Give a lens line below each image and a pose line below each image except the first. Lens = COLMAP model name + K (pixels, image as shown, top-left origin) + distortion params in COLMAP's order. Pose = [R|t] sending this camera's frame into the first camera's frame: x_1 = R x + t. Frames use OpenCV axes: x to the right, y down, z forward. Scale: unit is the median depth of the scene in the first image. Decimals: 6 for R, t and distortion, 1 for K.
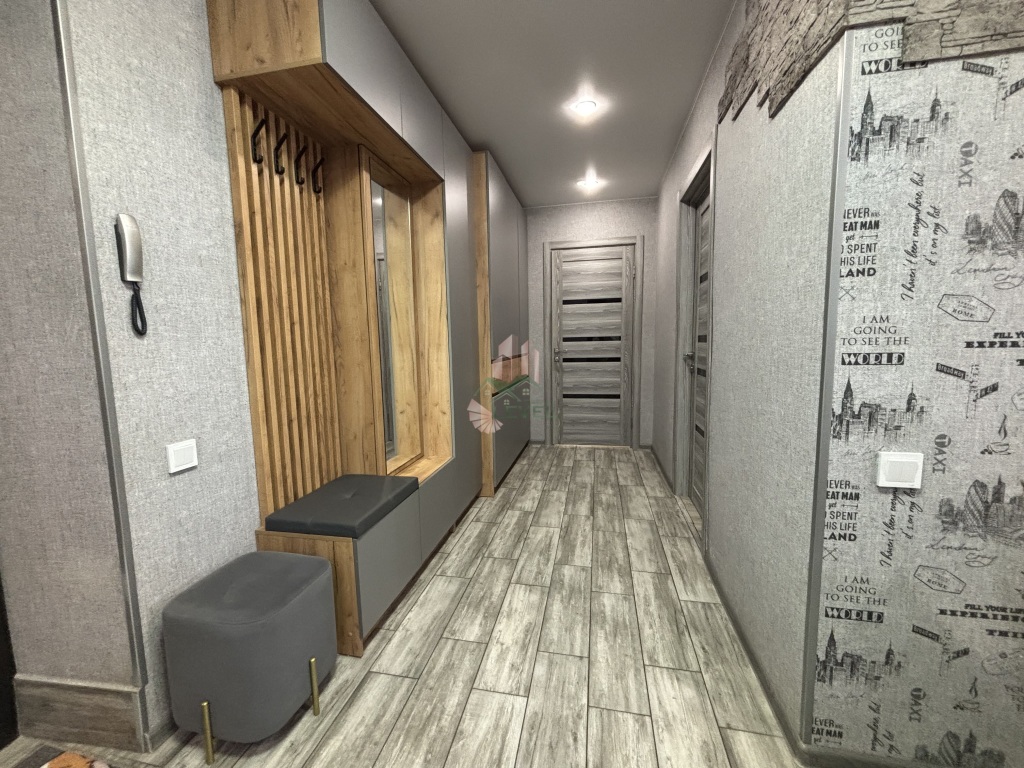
lens RADIAL K [[412.2, 0, 512.8], [0, 412.2, 384.8], [0, 0, 1]] dist [0.000954, 0.000042]
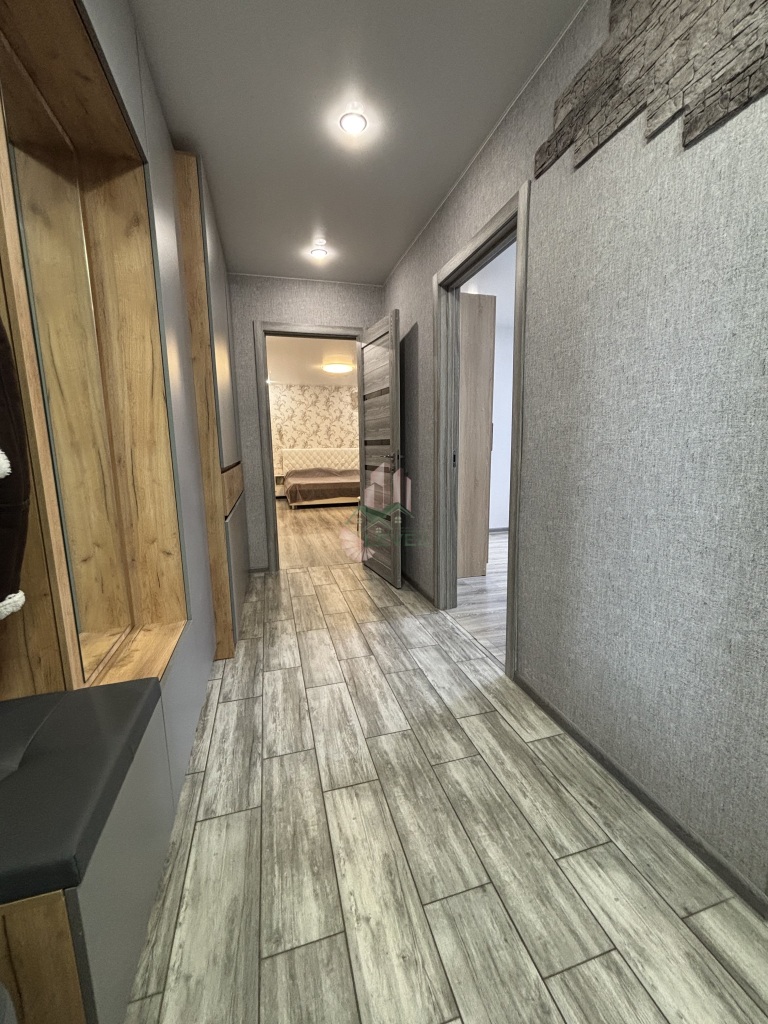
lens RADIAL K [[415.9, 0, 386.9], [0, 415.9, 510.6], [0, 0, 1]] dist [0.000882, 0.000452]
pose [[0.887466, -0.067670, 0.455878, -0.175969], [0.051295, 0.997519, 0.048216, -0.010435], [-0.458010, -0.019406, 0.888735, 0.318909]]
